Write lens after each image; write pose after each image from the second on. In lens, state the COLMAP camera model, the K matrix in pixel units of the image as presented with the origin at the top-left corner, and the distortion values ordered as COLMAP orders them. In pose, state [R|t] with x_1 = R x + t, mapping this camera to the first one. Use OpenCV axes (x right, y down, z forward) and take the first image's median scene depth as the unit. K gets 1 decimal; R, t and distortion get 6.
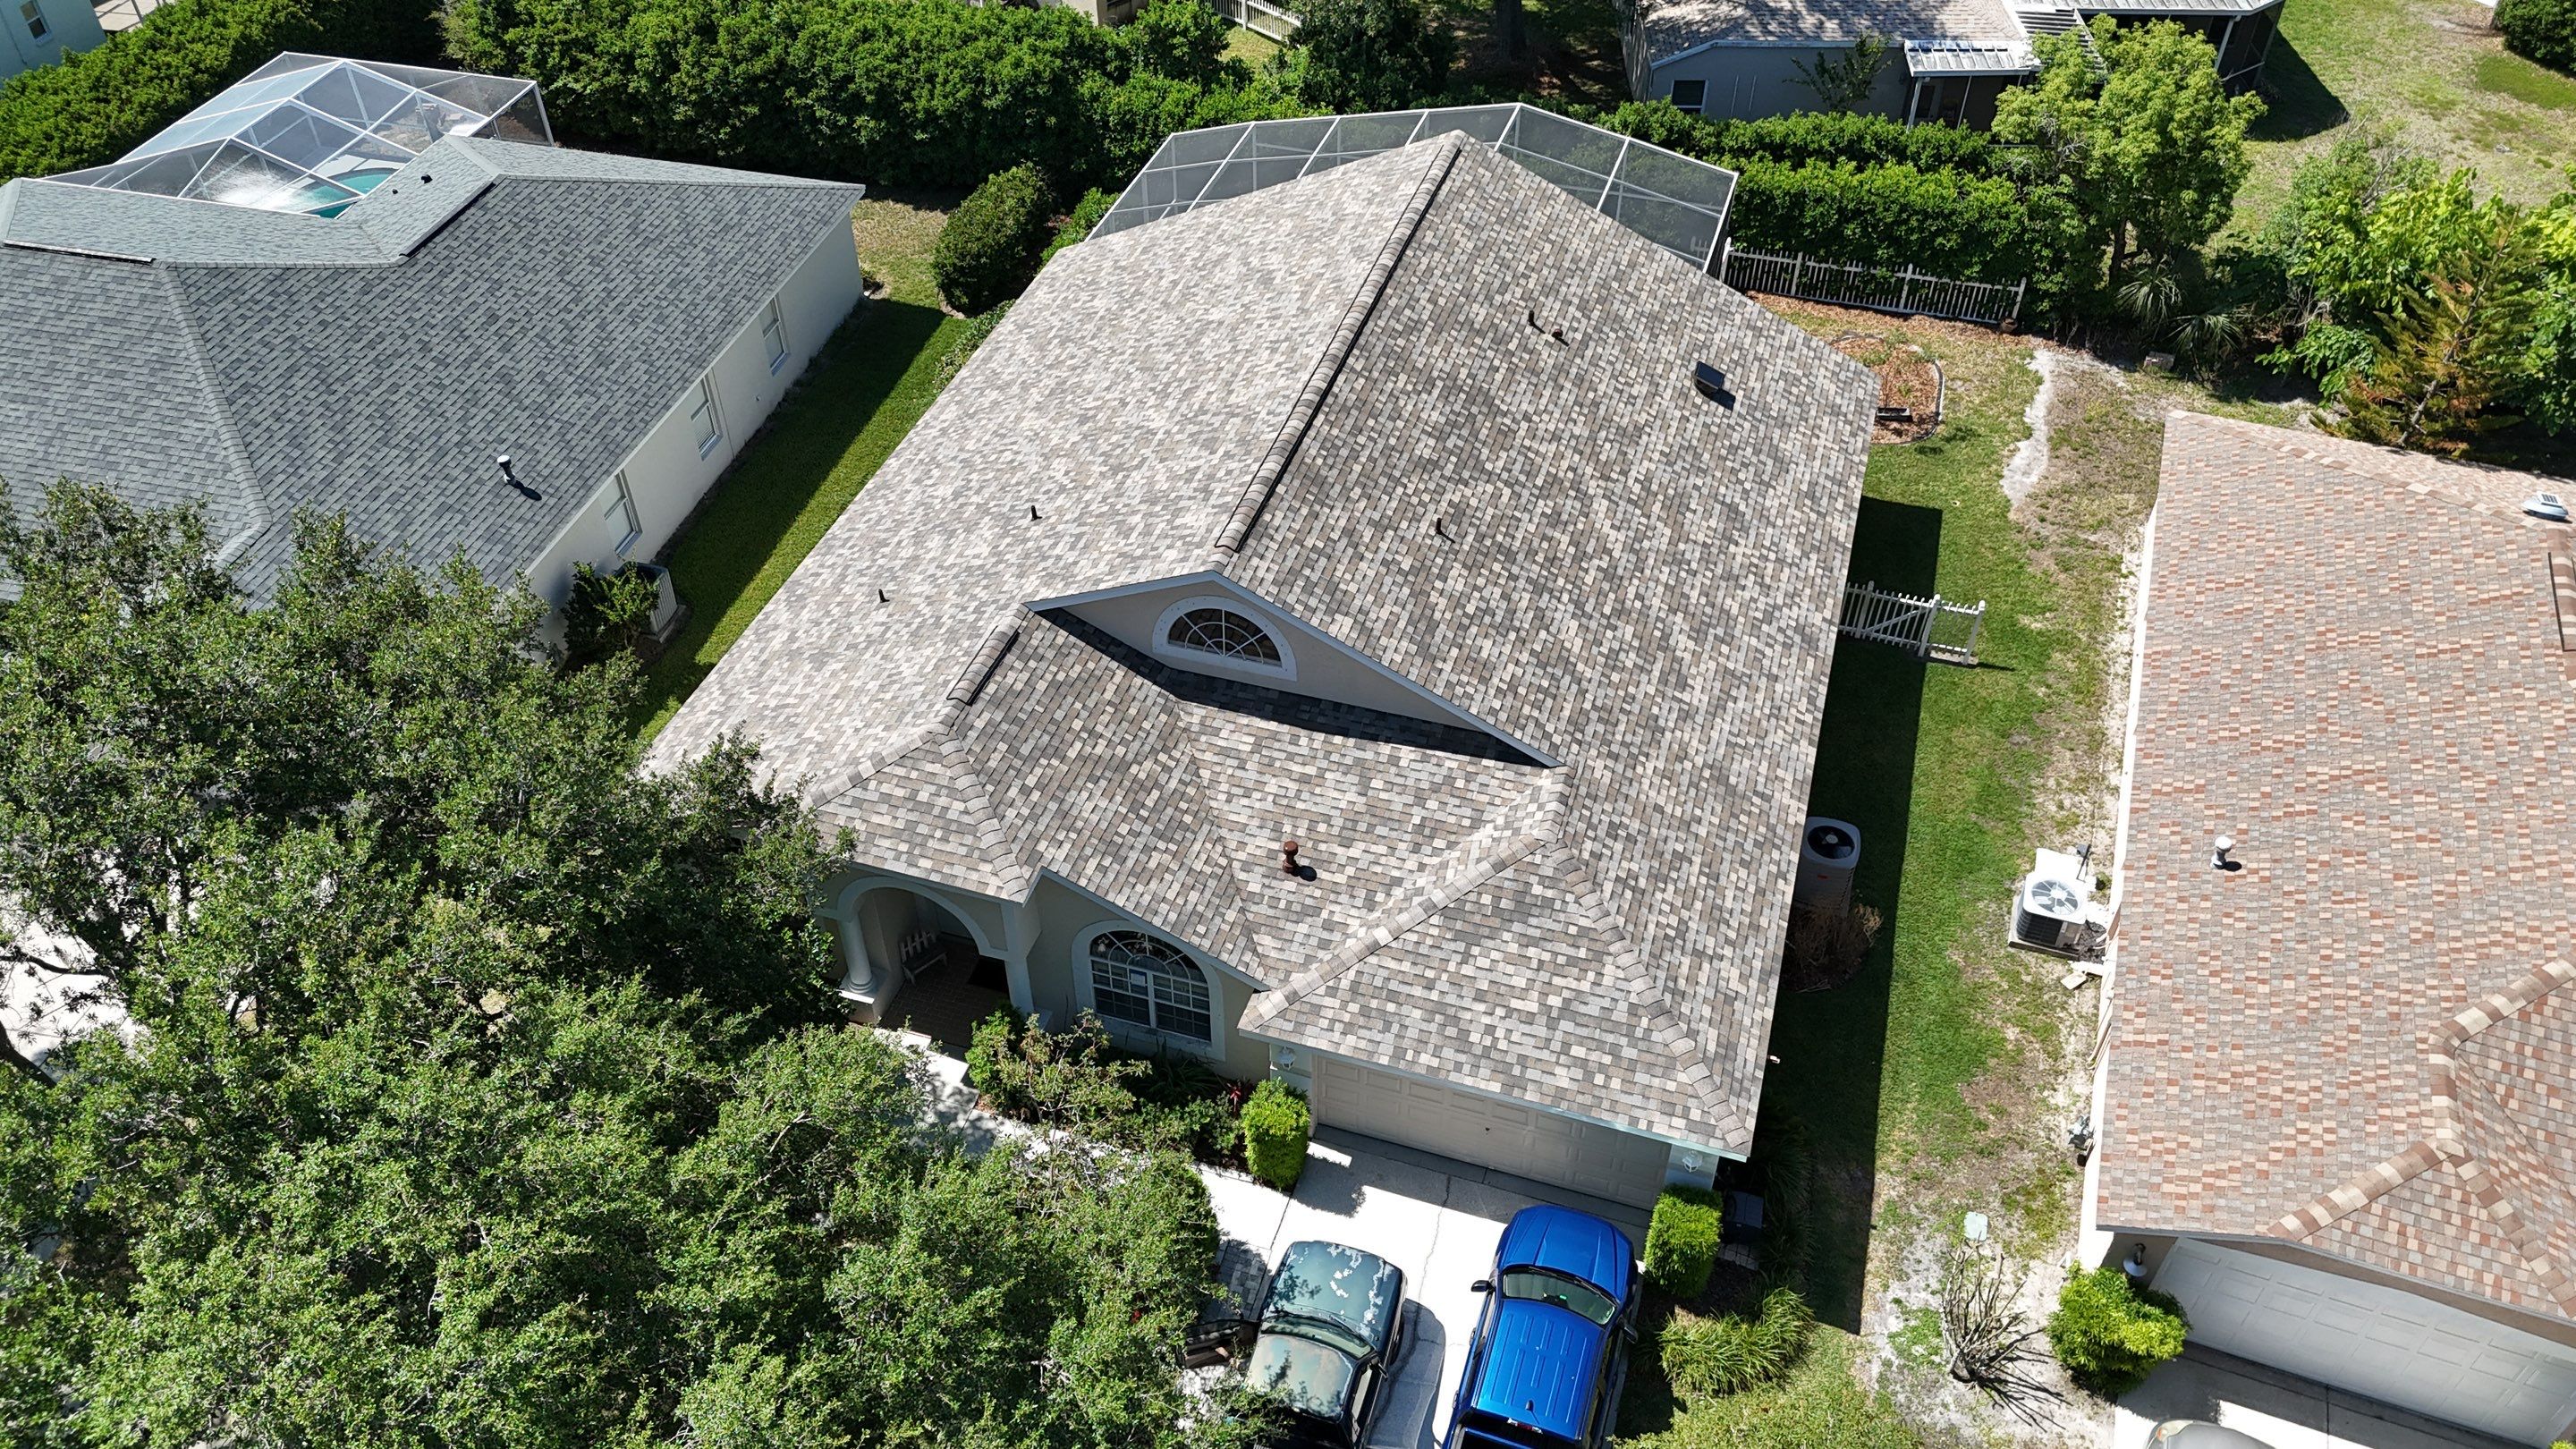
lens RADIAL K [[1888.0, 0, 1284.9], [0, 1888.0, 724.2], [0, 0, 1]] dist [0.113629, -0.120191]
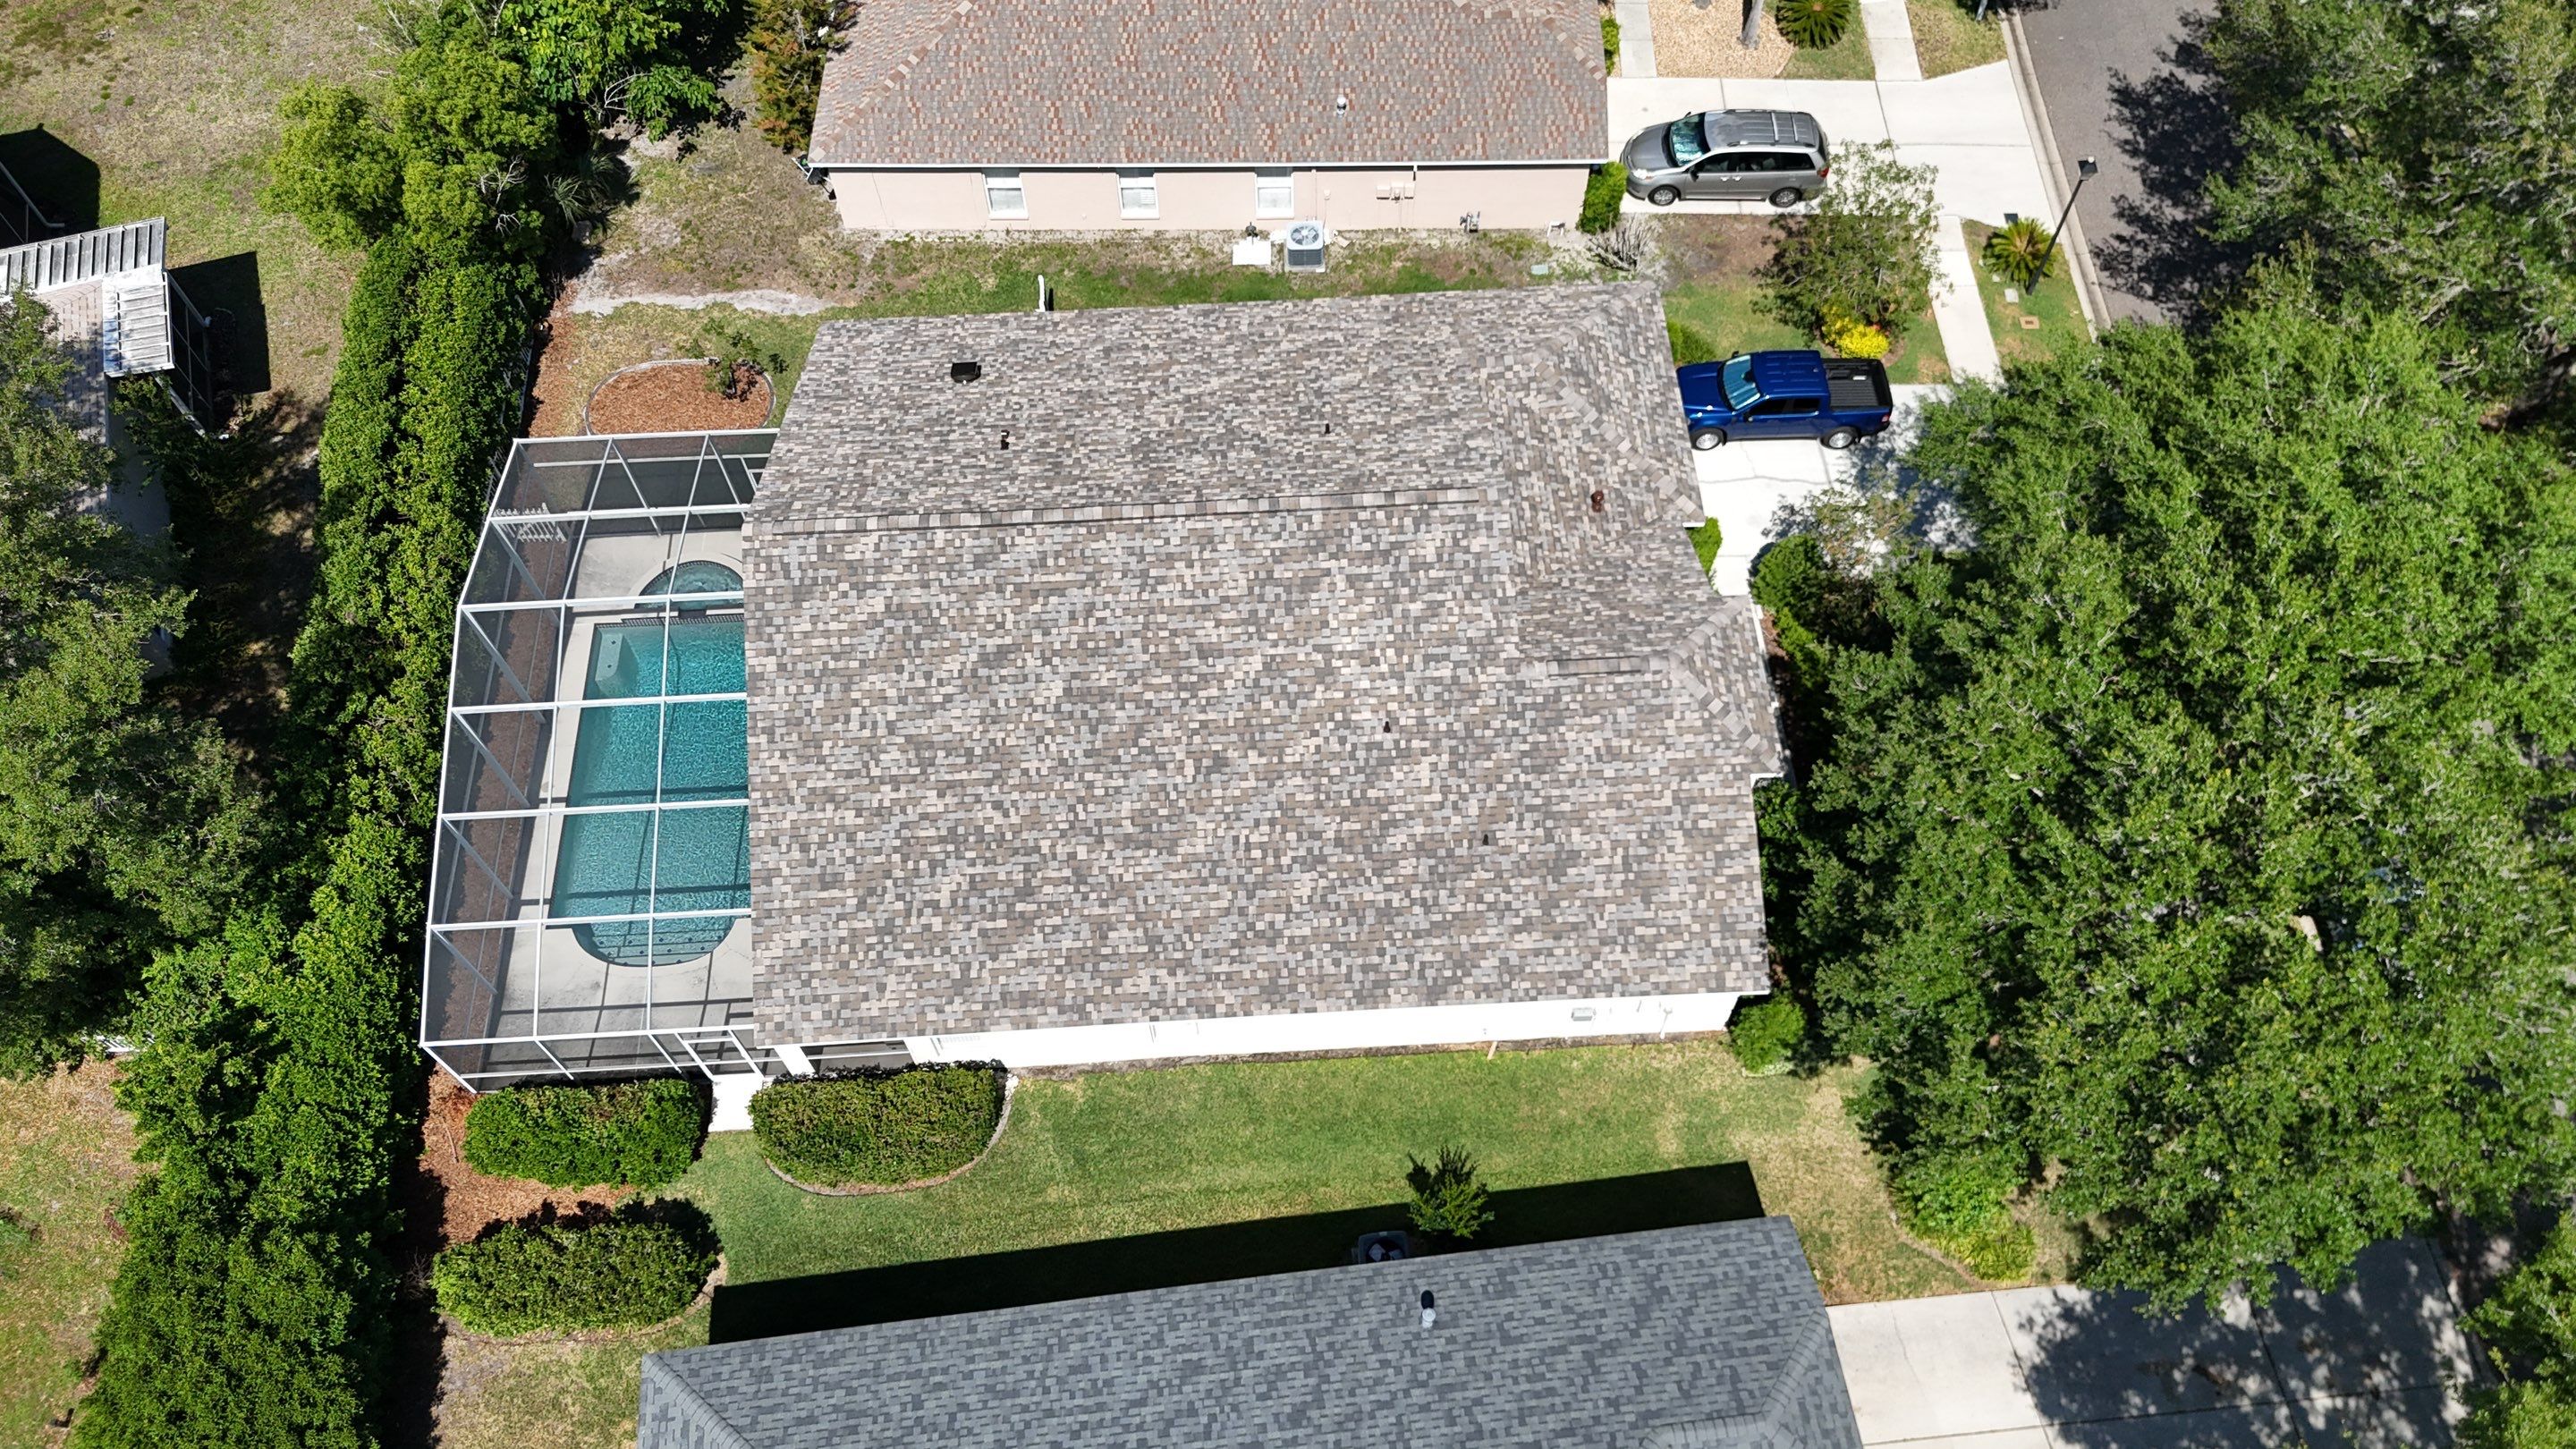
lens RADIAL K [[1884.1, 0, 1283.2], [0, 1884.1, 720.8], [0, 0, 1]] dist [0.182268, -0.343099]
pose [[-0.355968, -0.796050, 0.489481, -0.761866], [0.645399, 0.169383, 0.744828, -1.147742], [-0.675830, 0.581045, 0.453475, 0.596069]]
